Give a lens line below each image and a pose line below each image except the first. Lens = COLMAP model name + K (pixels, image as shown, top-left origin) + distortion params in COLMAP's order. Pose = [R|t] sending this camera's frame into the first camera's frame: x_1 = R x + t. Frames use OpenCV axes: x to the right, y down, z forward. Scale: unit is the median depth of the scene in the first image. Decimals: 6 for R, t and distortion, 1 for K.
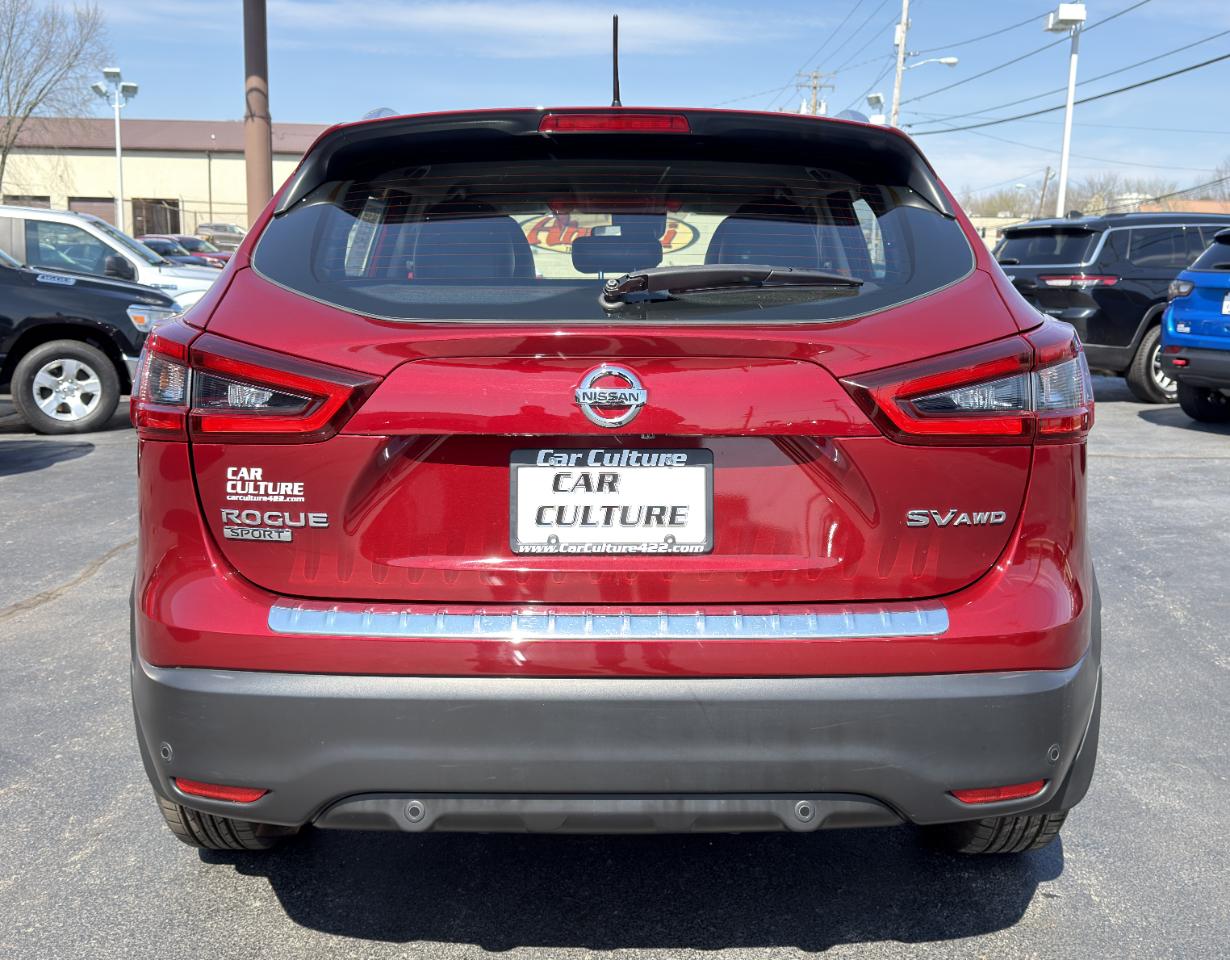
lens RADIAL K [[1135.7, 0, 626.9], [0, 1135.7, 439.8], [0, 0, 1]] dist [0.002590, 0.000000]
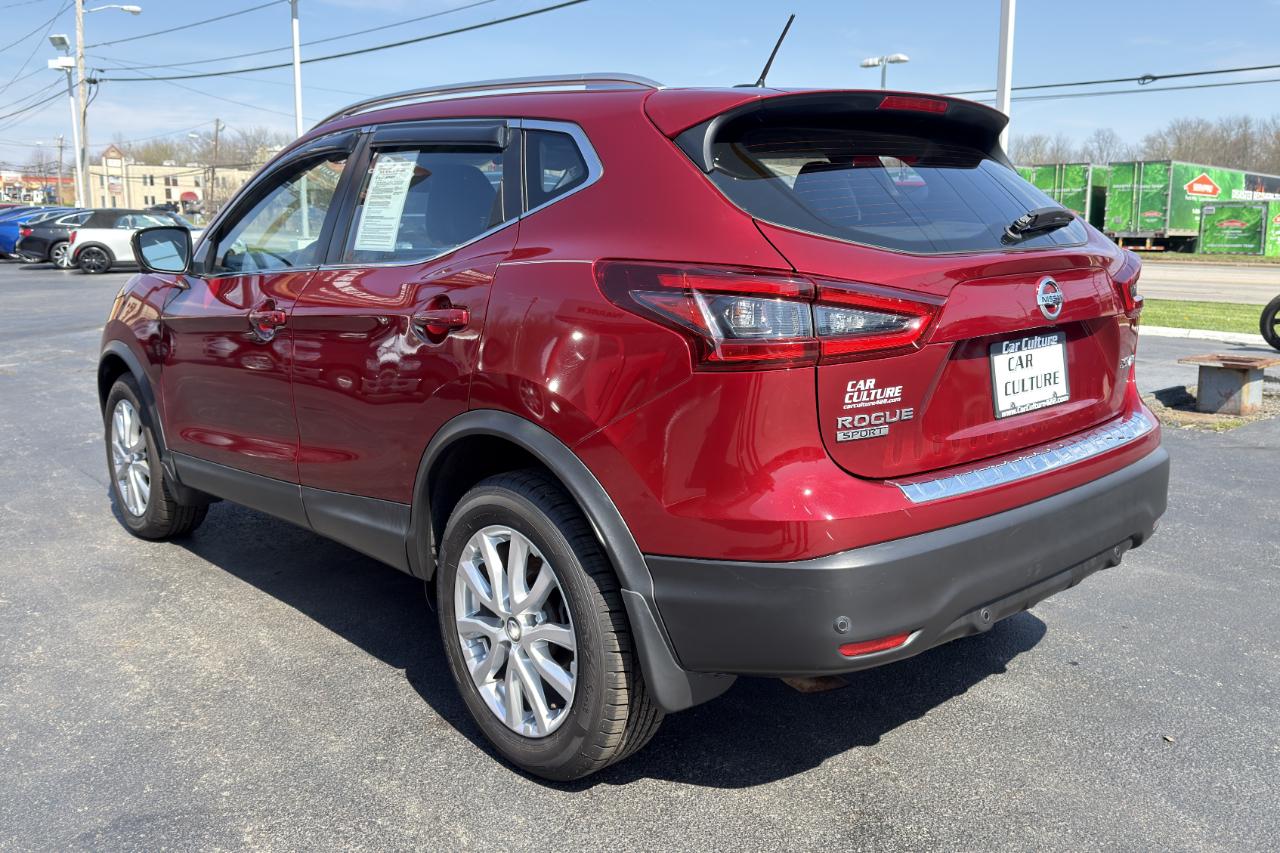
lens RADIAL K [[1059.8, 0, 649.6], [0, 1059.8, 393.3], [0, 0, 1]] dist [0.014705, -0.008375]
pose [[0.749279, -0.121827, 0.650953, -1.031931], [0.111353, 0.992116, 0.057503, -0.043061], [-0.652826, 0.029400, 0.756937, 0.238290]]
